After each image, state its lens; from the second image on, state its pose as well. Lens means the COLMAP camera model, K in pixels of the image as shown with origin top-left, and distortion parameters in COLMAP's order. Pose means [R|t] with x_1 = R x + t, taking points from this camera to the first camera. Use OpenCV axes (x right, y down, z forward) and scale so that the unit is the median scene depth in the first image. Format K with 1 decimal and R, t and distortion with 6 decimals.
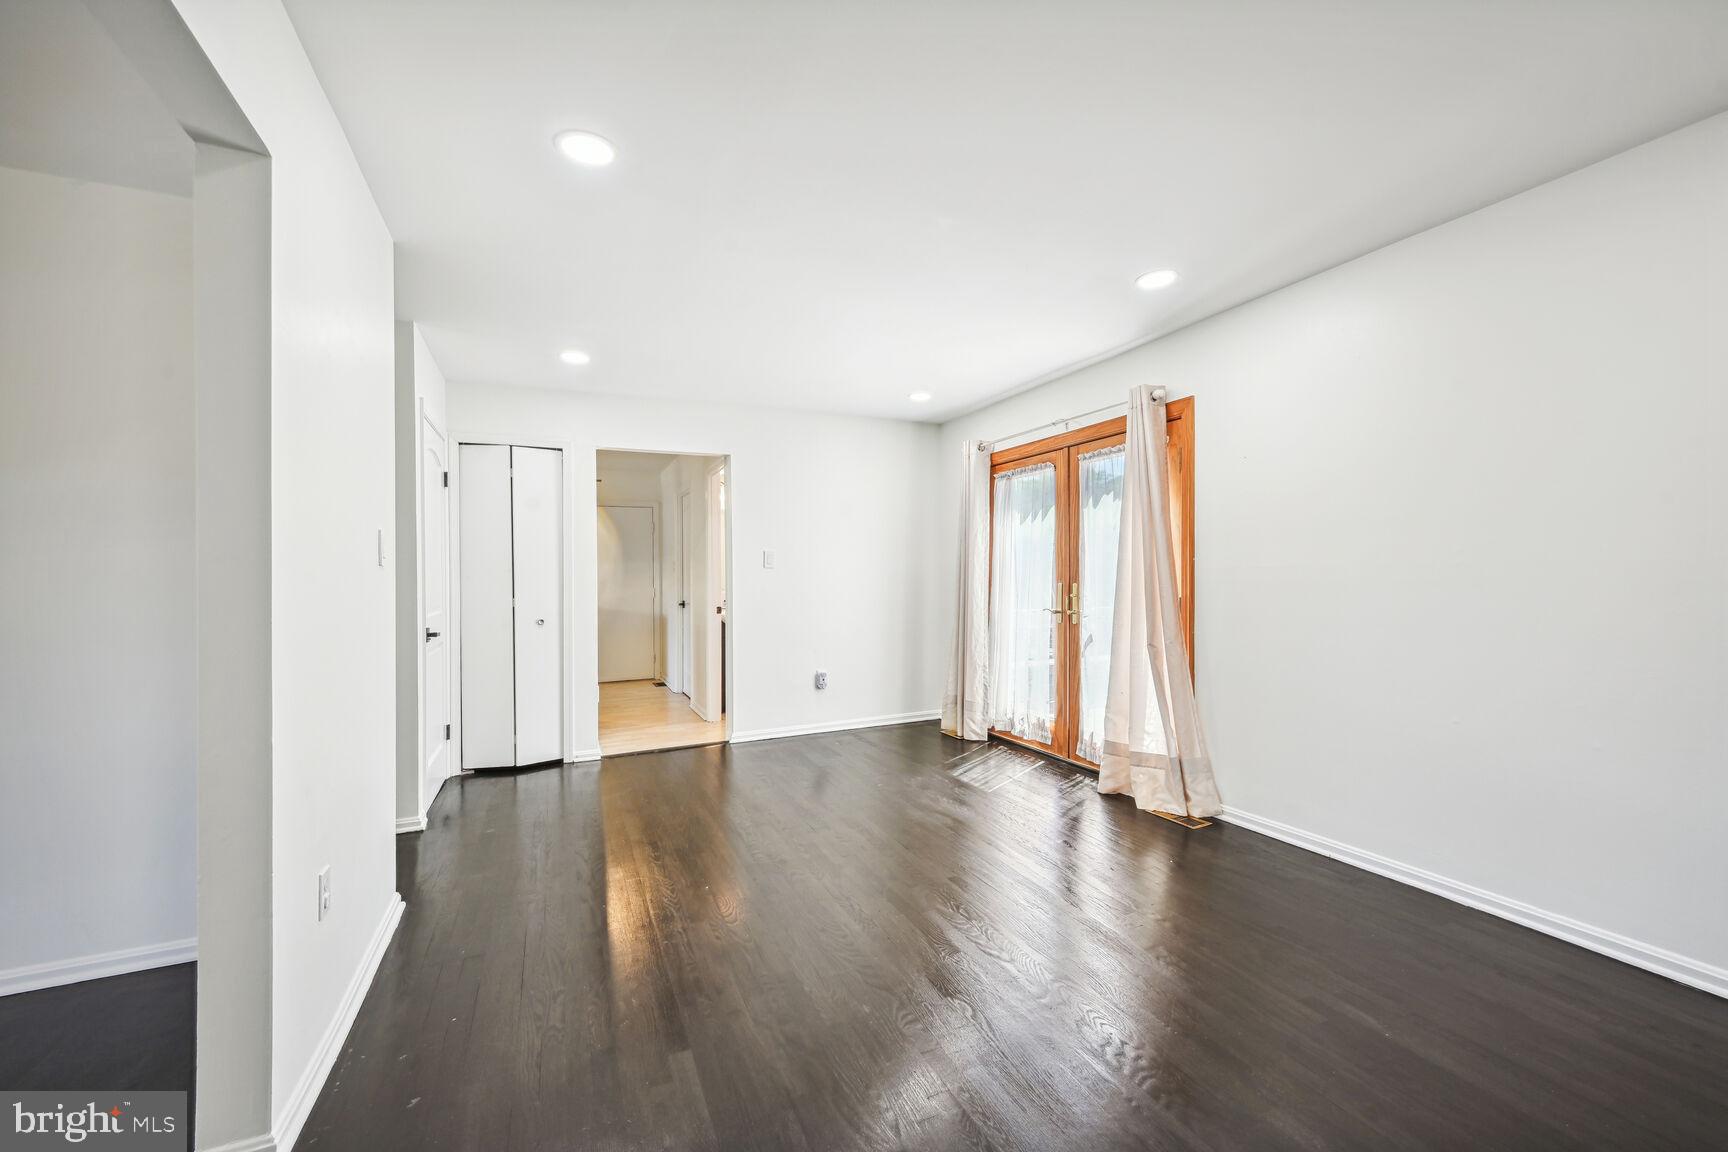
lens RADIAL K [[680.4, 0, 869.9], [0, 680.4, 578.8], [0, 0, 1]] dist [0.001002, 0.000015]
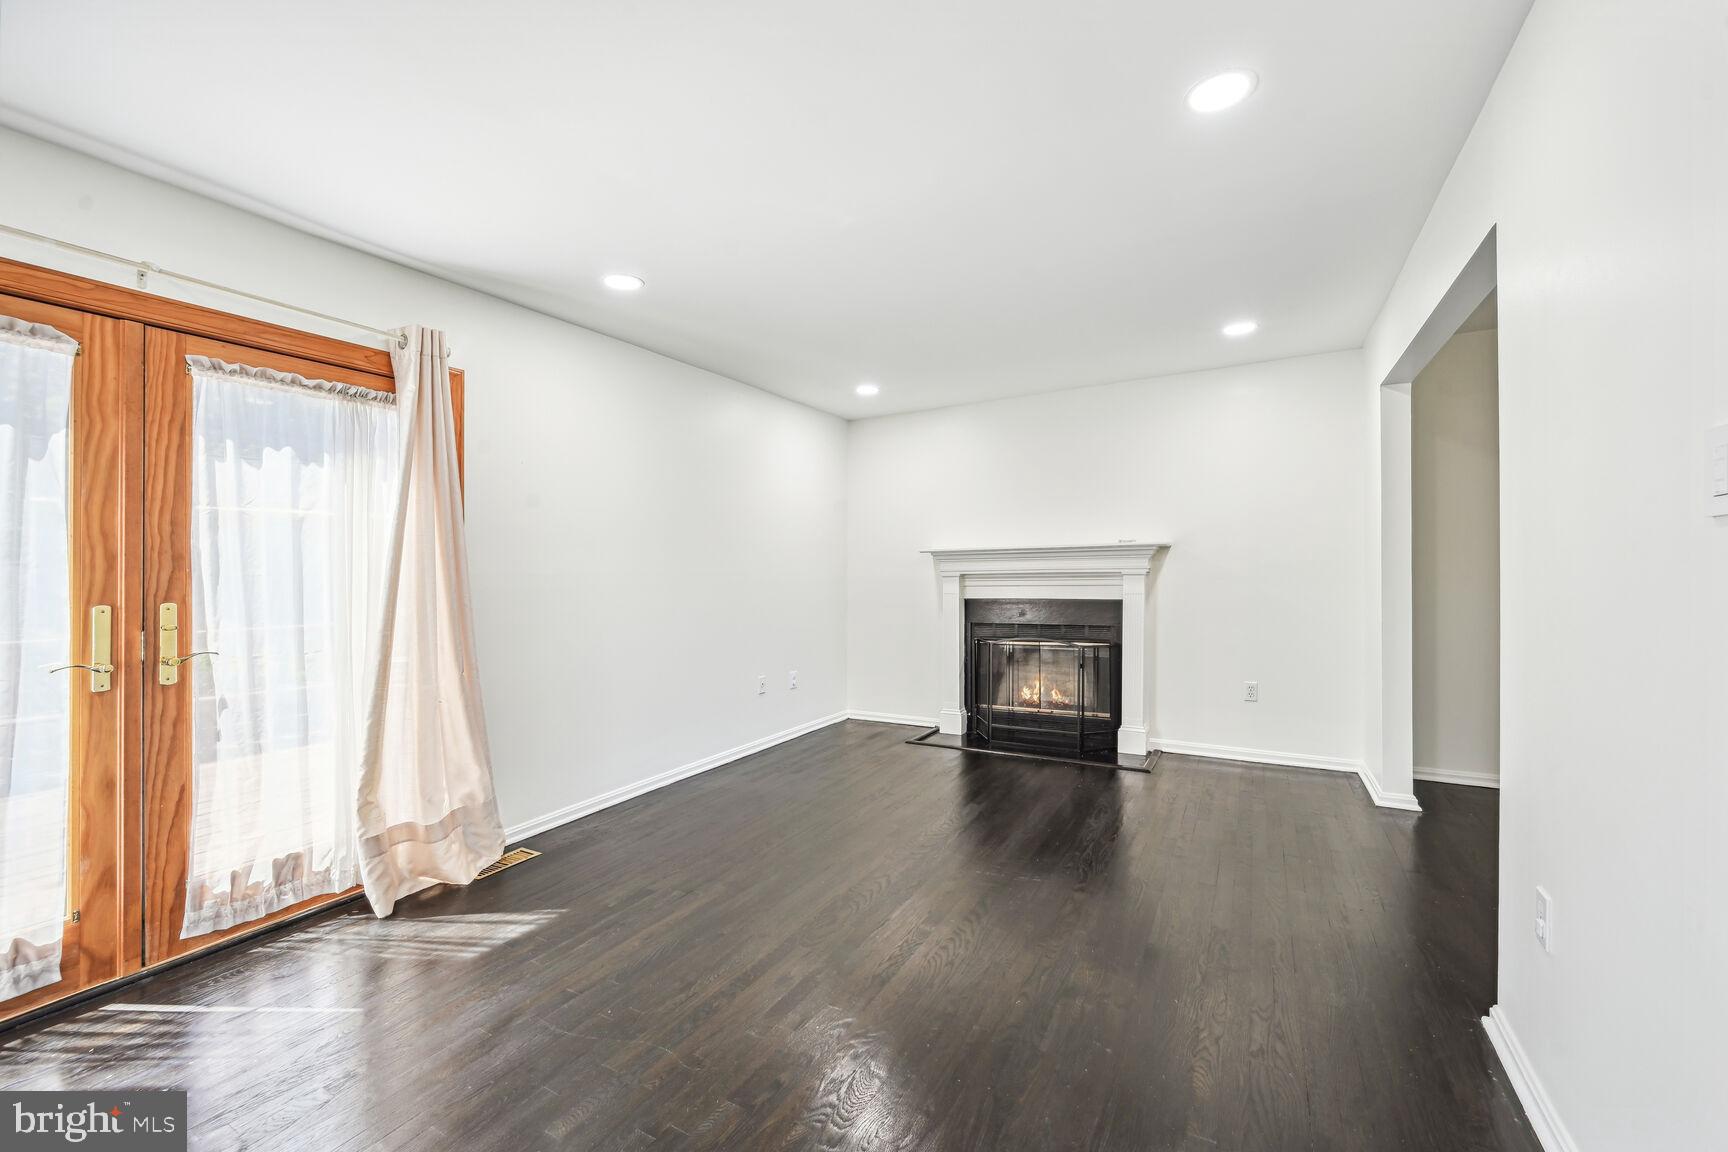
lens RADIAL K [[680.4, 0, 862.2], [0, 680.4, 583.0], [0, 0, 1]] dist [0.001002, 0.000015]
pose [[-0.570086, 0.002430, 0.821581, -0.414267], [0.018219, 0.999787, 0.009685, -0.003598], [-0.821383, 0.020489, -0.570009, 0.887679]]
